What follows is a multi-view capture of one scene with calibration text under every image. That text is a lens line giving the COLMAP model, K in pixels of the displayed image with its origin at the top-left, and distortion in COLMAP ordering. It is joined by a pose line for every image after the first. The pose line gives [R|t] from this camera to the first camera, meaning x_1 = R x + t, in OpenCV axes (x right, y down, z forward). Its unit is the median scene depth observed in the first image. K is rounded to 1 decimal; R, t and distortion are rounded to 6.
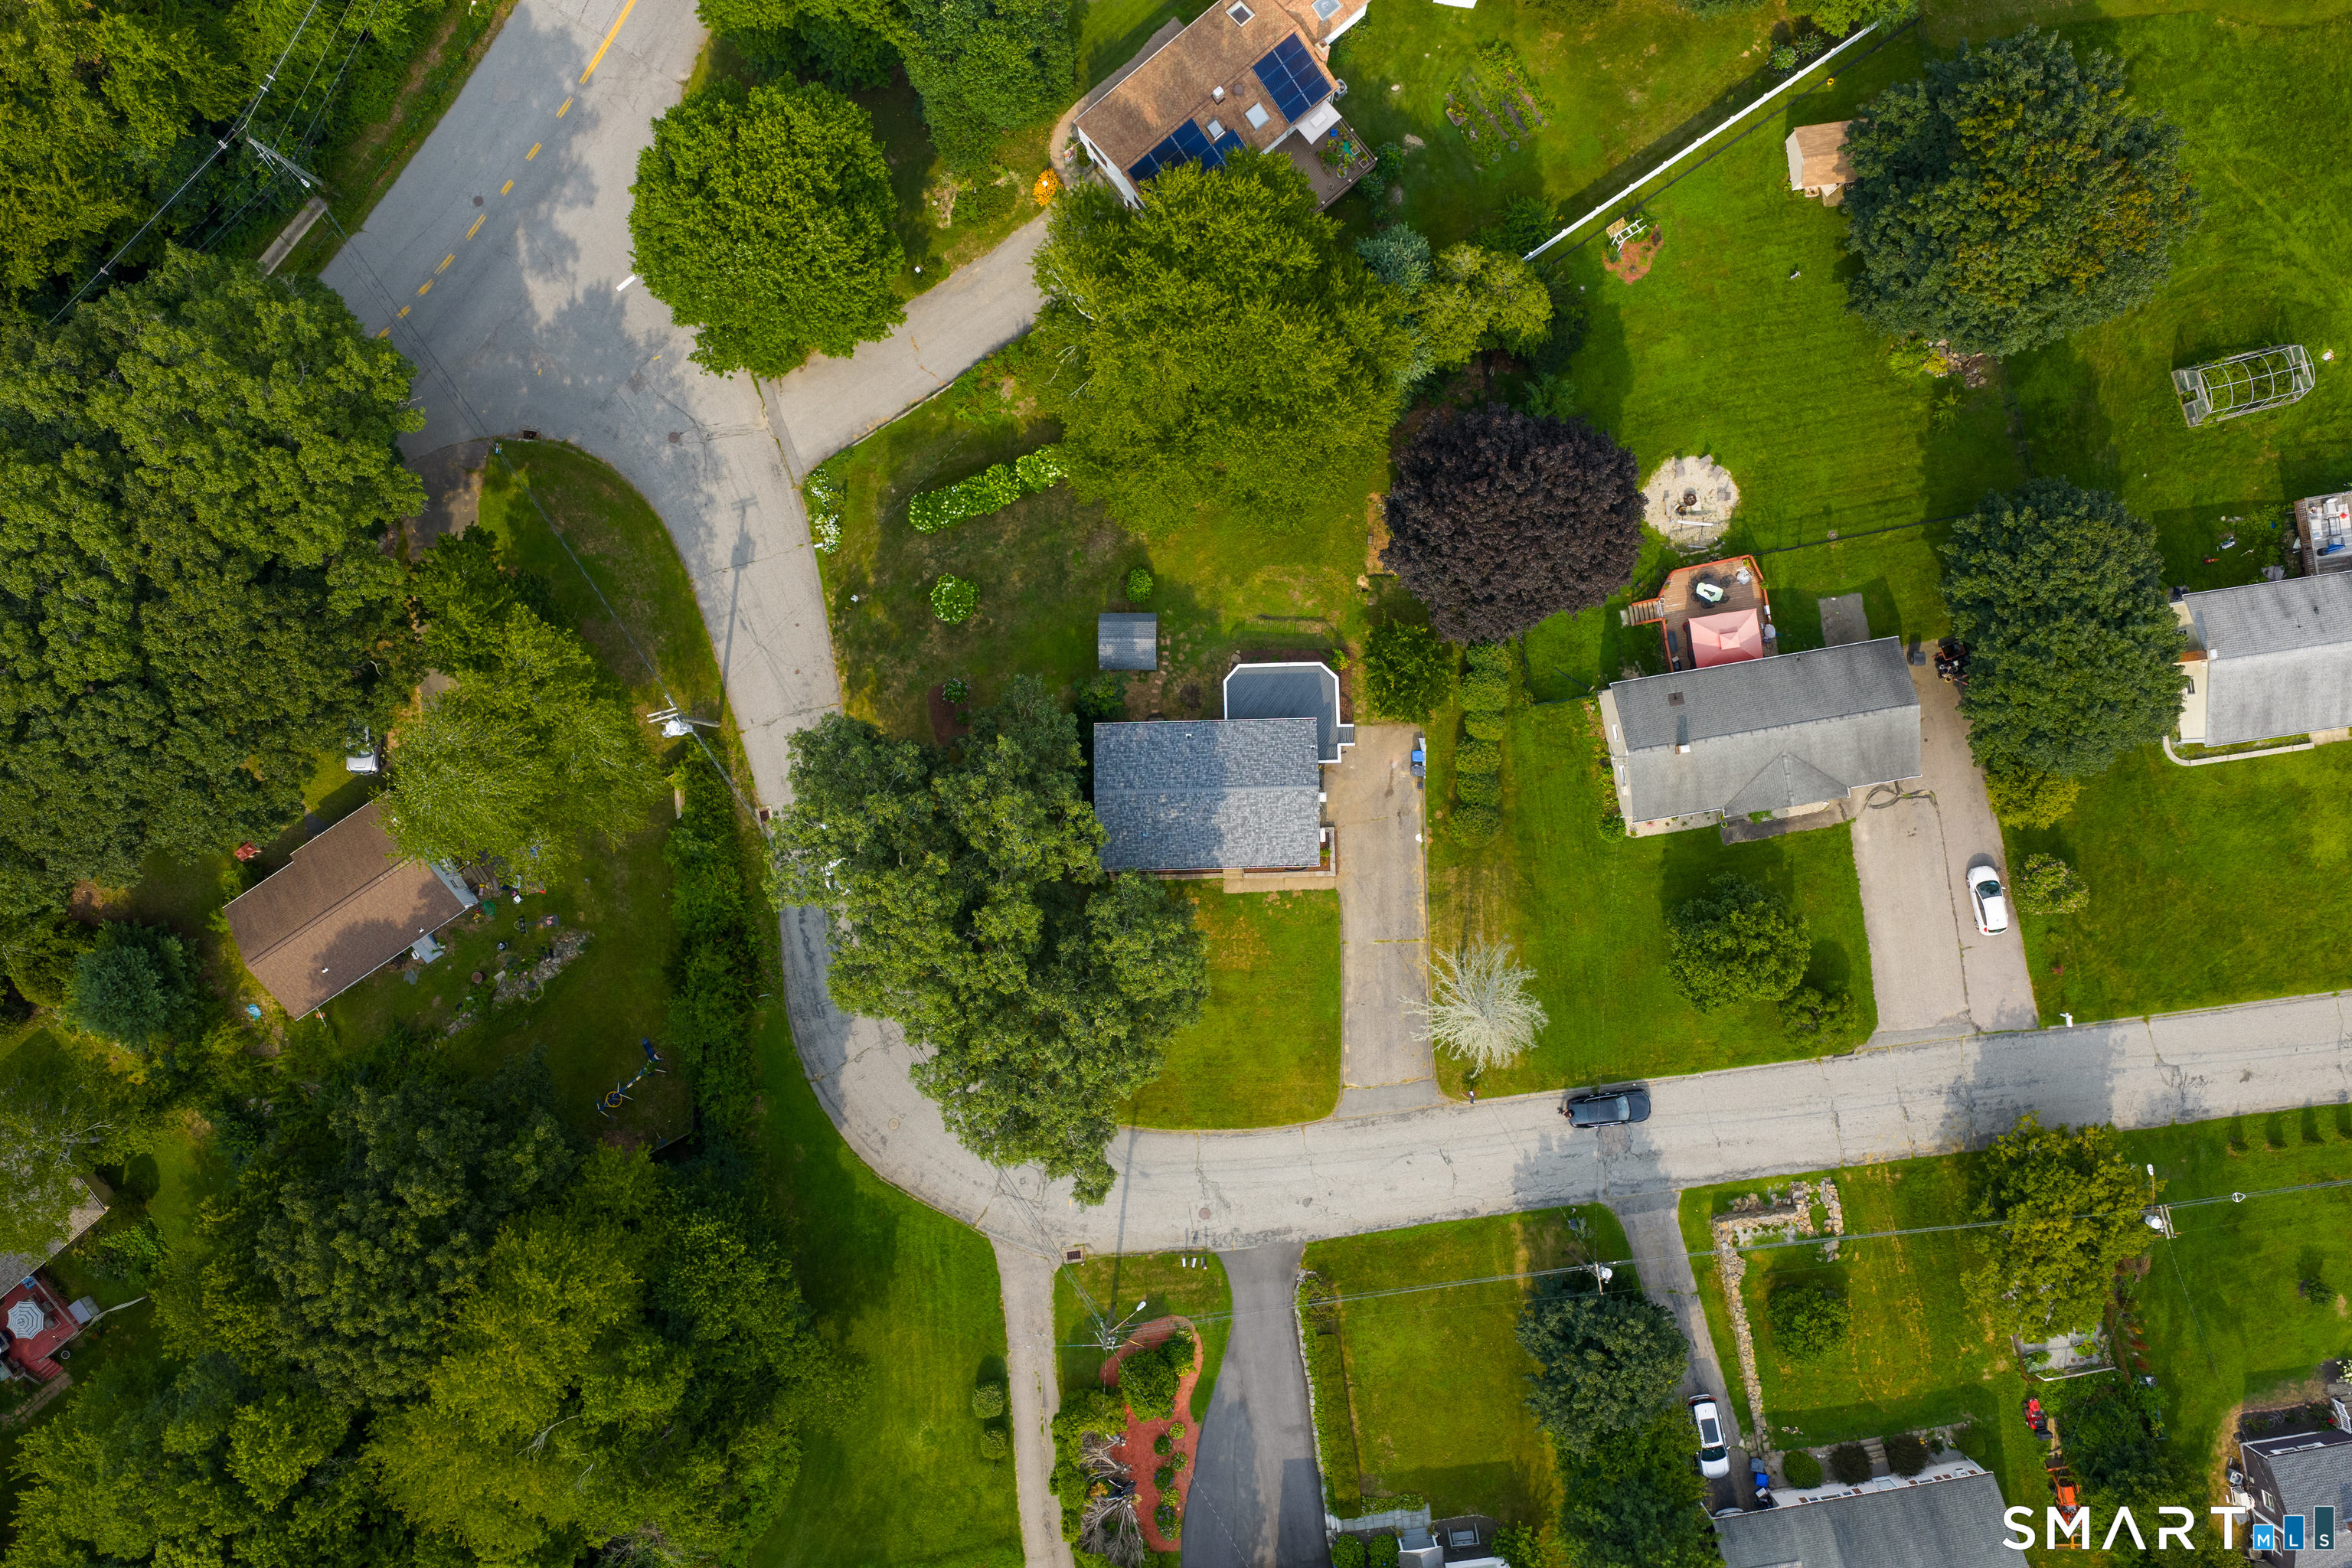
lens RADIAL K [[1941.9, 0, 1176.8], [0, 1941.9, 788.3], [0, 0, 1]] dist [0.009328, -0.009487]
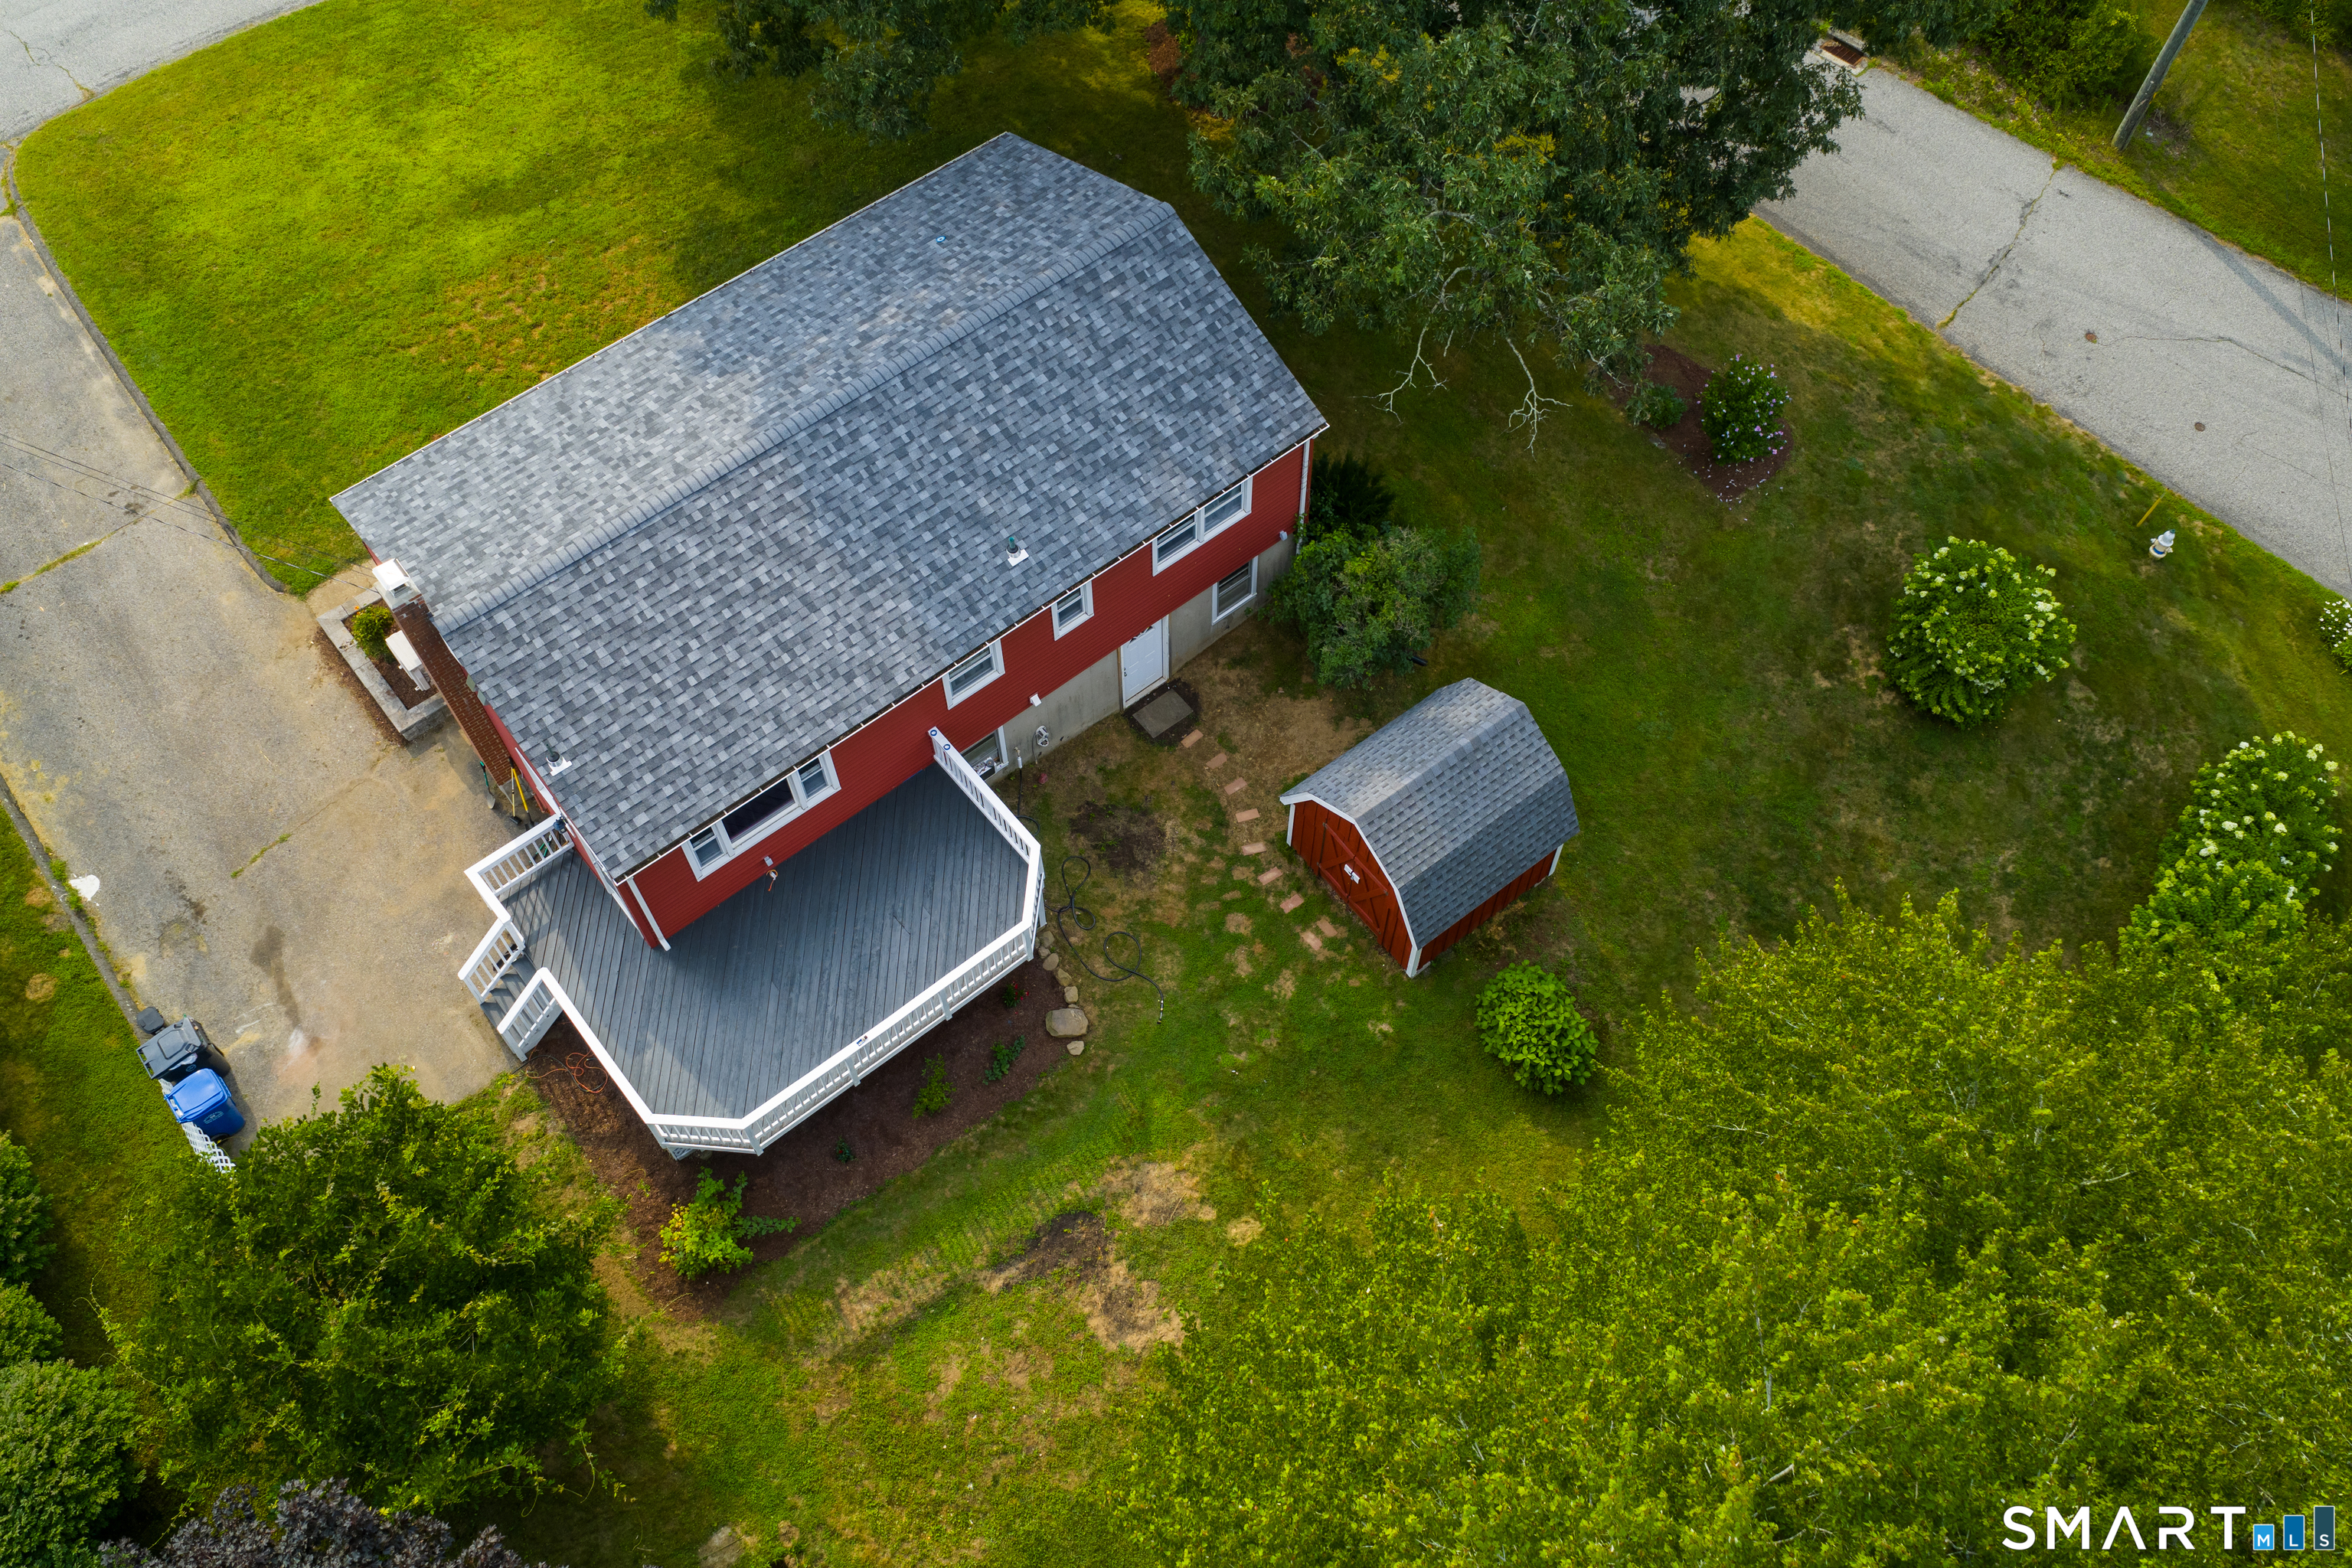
lens RADIAL K [[1941.9, 0, 1191.6], [0, 1941.9, 783.8], [0, 0, 1]] dist [0.009328, -0.009487]
pose [[-0.790847, 0.532925, -0.300919, 0.078751], [-0.611955, -0.681747, 0.400915, -0.160557], [0.008507, 0.501211, 0.865283, 0.768755]]
